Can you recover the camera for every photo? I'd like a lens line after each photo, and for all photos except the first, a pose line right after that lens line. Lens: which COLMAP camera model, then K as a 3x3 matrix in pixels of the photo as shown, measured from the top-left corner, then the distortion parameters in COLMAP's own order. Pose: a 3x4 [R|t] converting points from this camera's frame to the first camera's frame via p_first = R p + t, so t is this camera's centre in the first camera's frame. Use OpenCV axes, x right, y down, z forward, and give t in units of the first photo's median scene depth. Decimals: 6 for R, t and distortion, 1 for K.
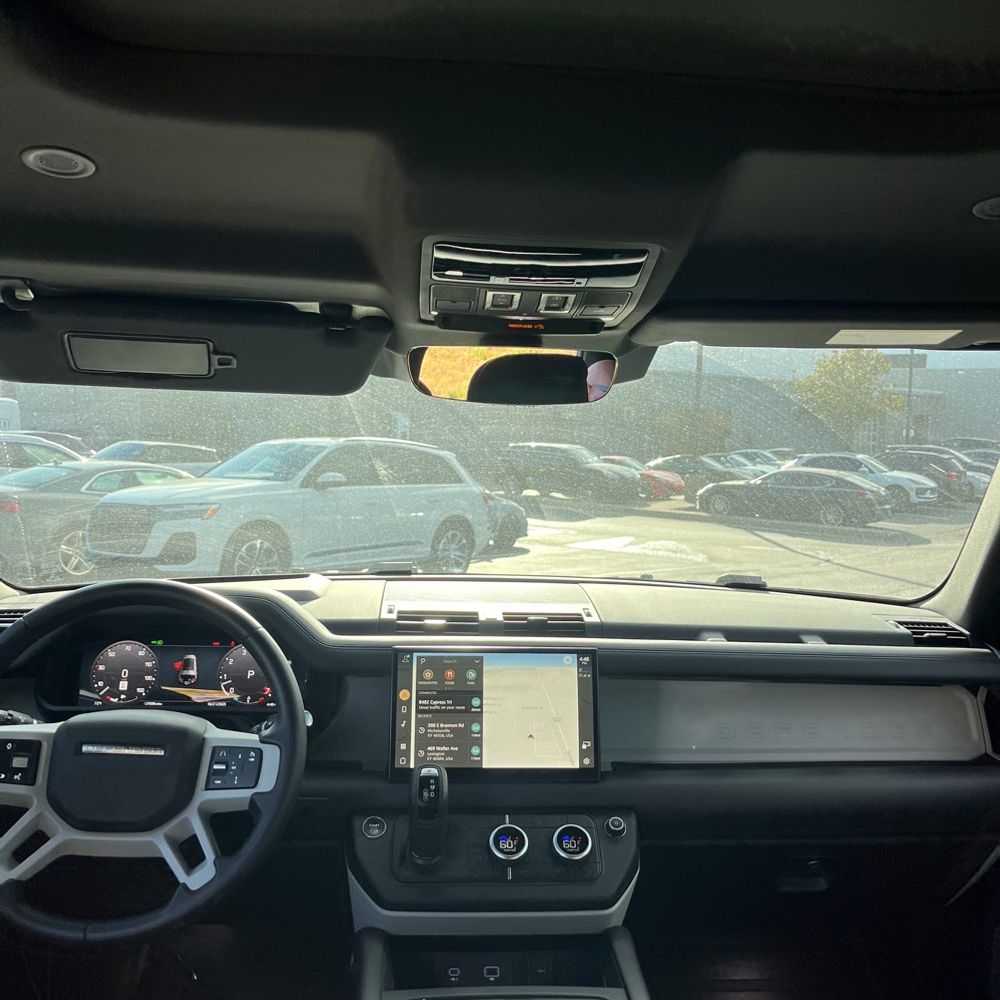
lens RADIAL K [[995.1, 0, 493.6], [0, 995.1, 498.0], [0, 0, 1]] dist [0.076147, -0.095116]
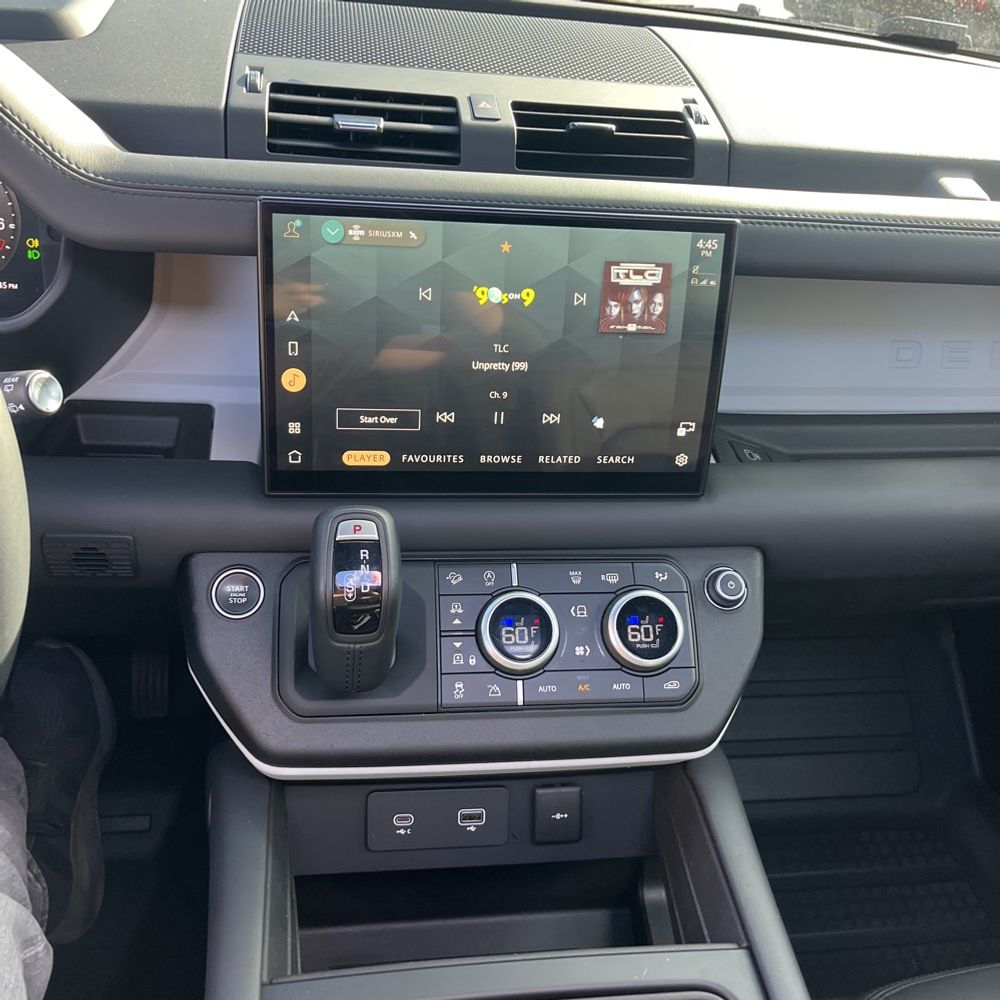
lens RADIAL K [[995.1, 0, 493.6], [0, 995.1, 498.0], [0, 0, 1]] dist [0.076147, -0.095116]
pose [[0.995296, 0.019894, 0.094820, -0.043070], [-0.067623, 0.843509, 0.532841, 0.029291], [-0.069381, -0.536746, 0.840886, 0.602033]]
